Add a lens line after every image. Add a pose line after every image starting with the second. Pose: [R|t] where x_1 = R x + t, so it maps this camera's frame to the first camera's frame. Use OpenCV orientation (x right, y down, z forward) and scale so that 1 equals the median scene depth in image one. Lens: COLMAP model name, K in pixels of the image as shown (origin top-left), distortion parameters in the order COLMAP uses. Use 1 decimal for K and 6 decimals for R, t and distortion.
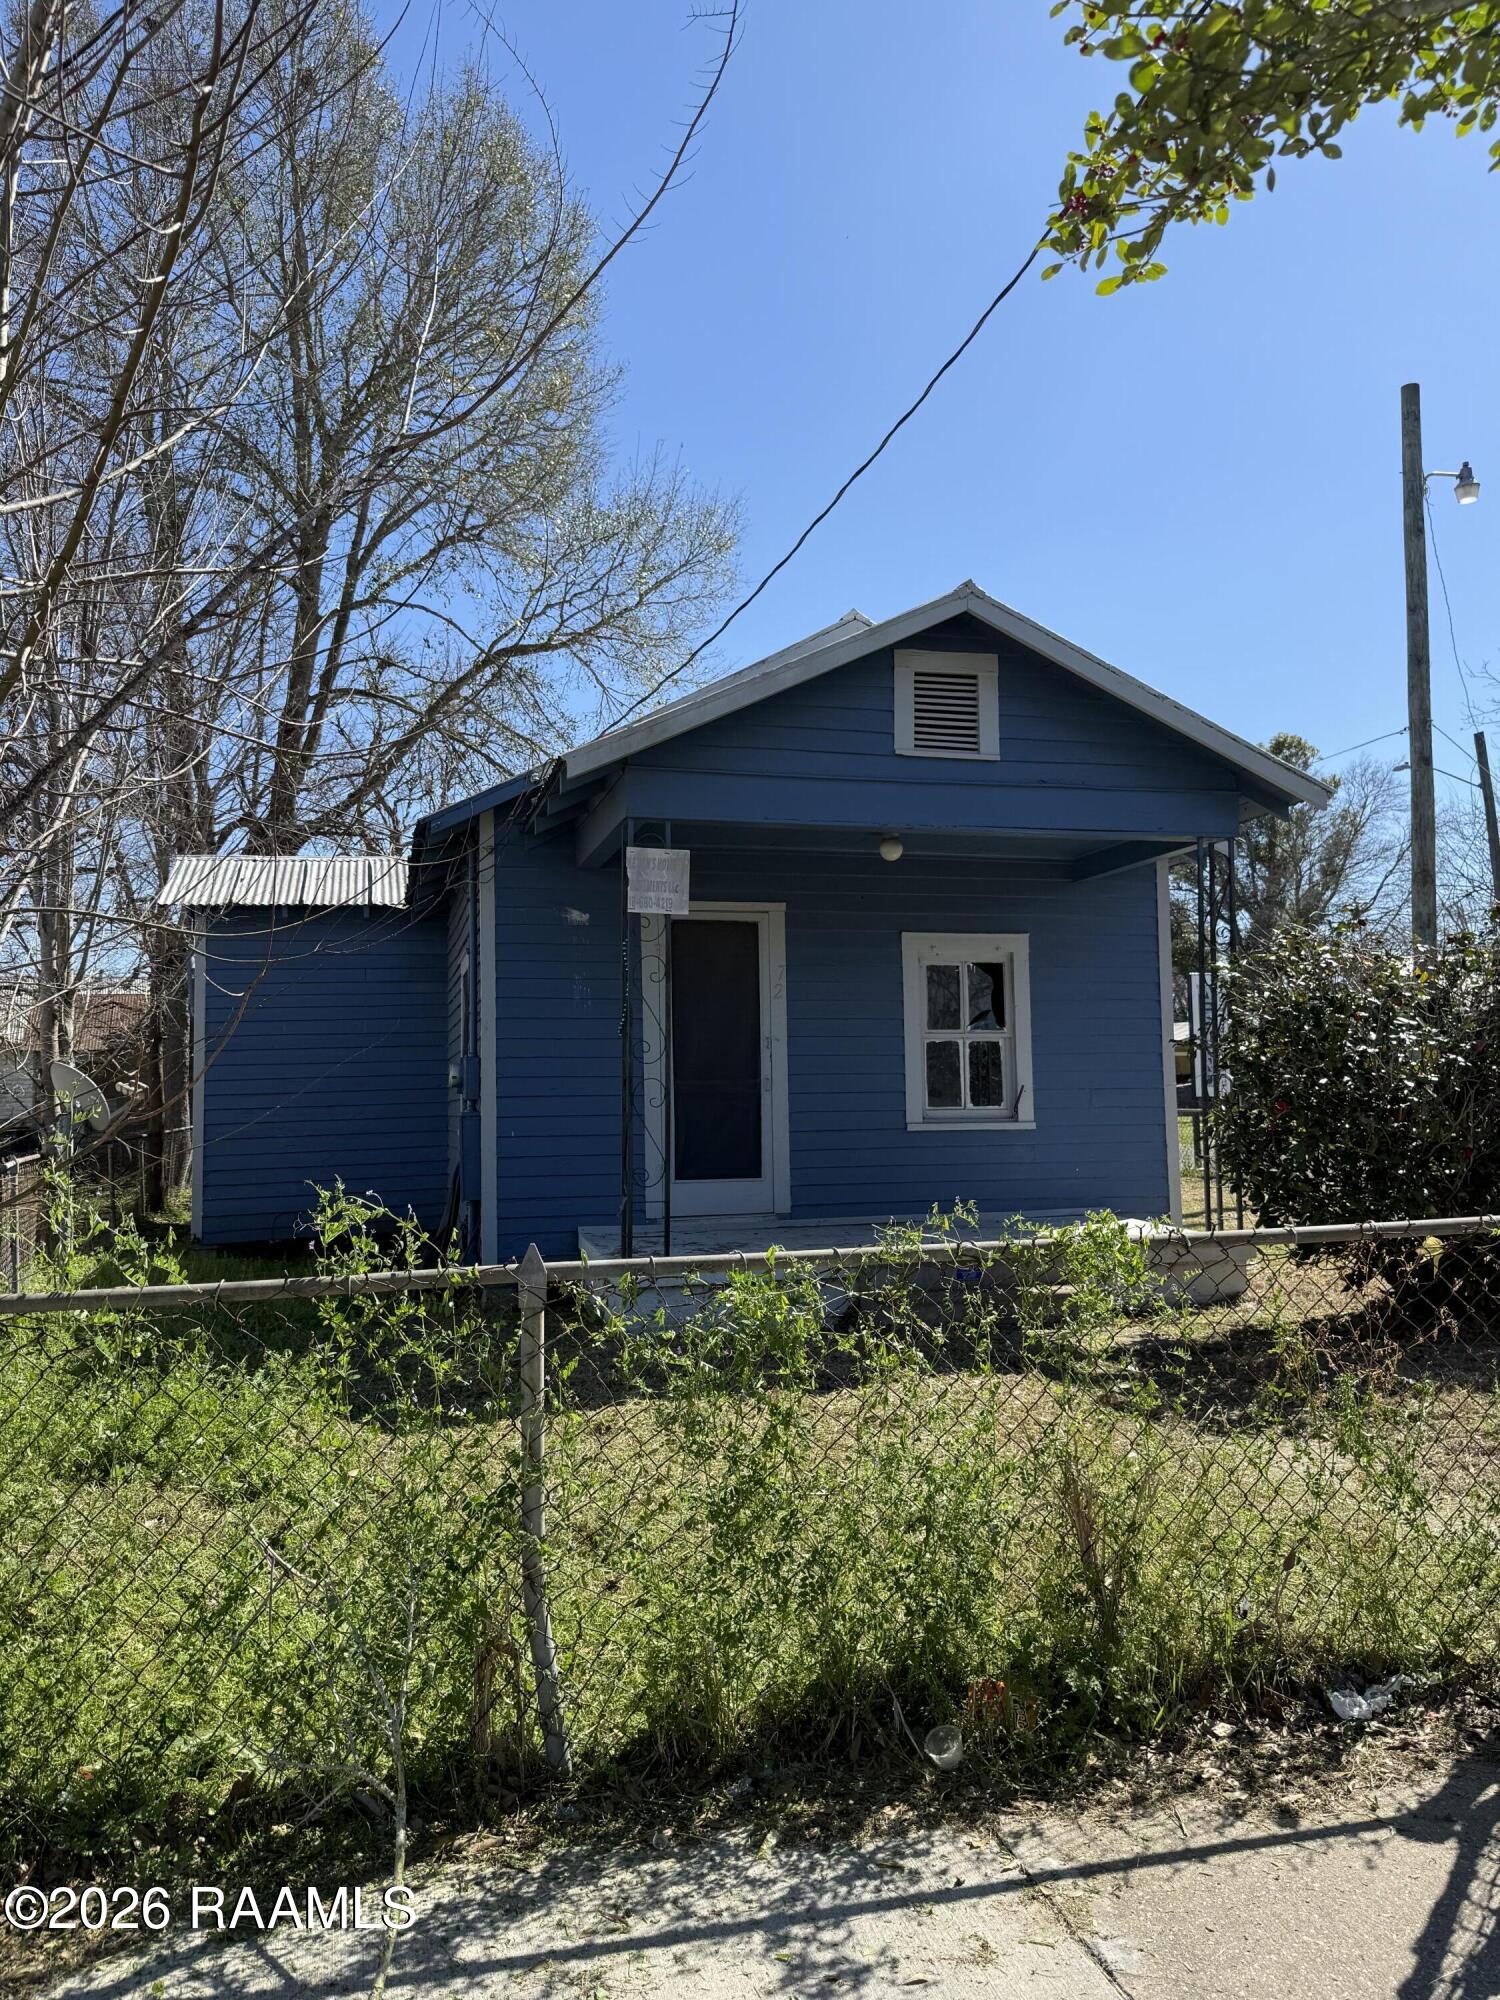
lens RADIAL K [[1444.9, 0, 751.2], [0, 1444.9, 1009.3], [0, 0, 1]] dist [0.043951, 0.001322]
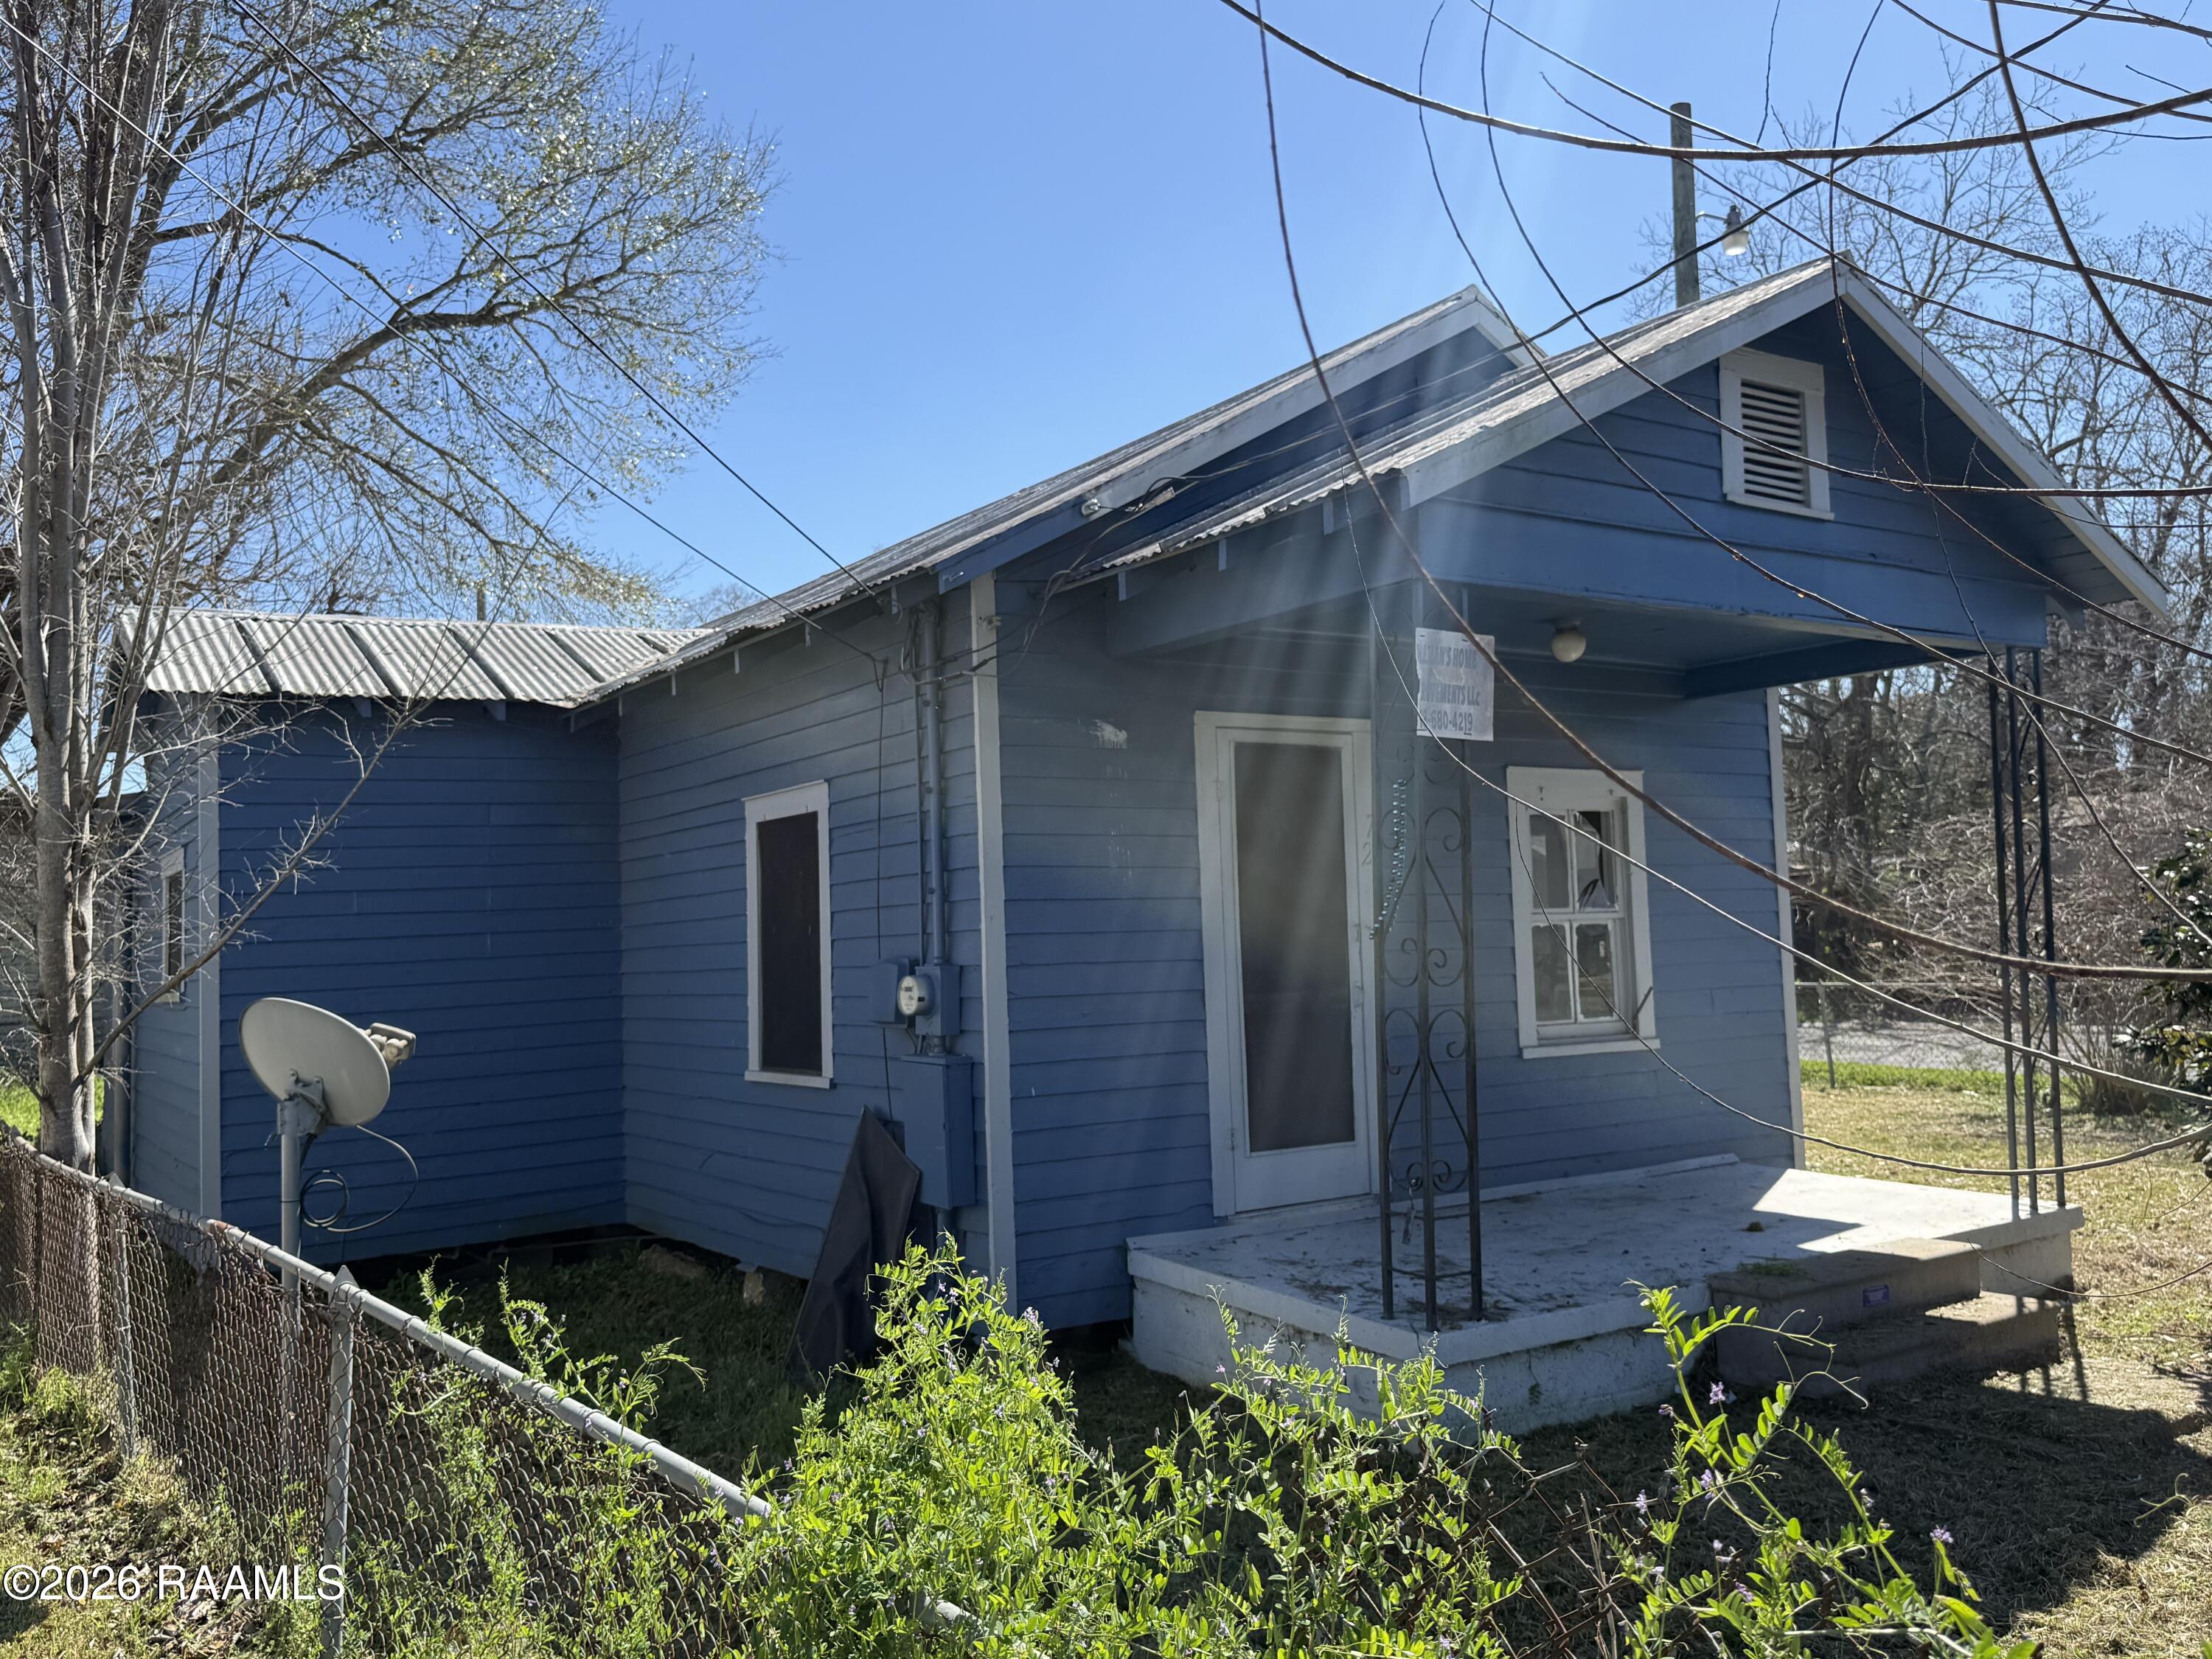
lens RADIAL K [[1826.9, 0, 1105.5], [0, 1826.9, 823.7], [0, 0, 1]] dist [0.003443, -0.005616]
pose [[0.946657, 0.005158, 0.322202, -0.347969], [-0.002332, 0.999955, -0.009157, -0.017728], [-0.322234, 0.007917, 0.946627, 0.245925]]
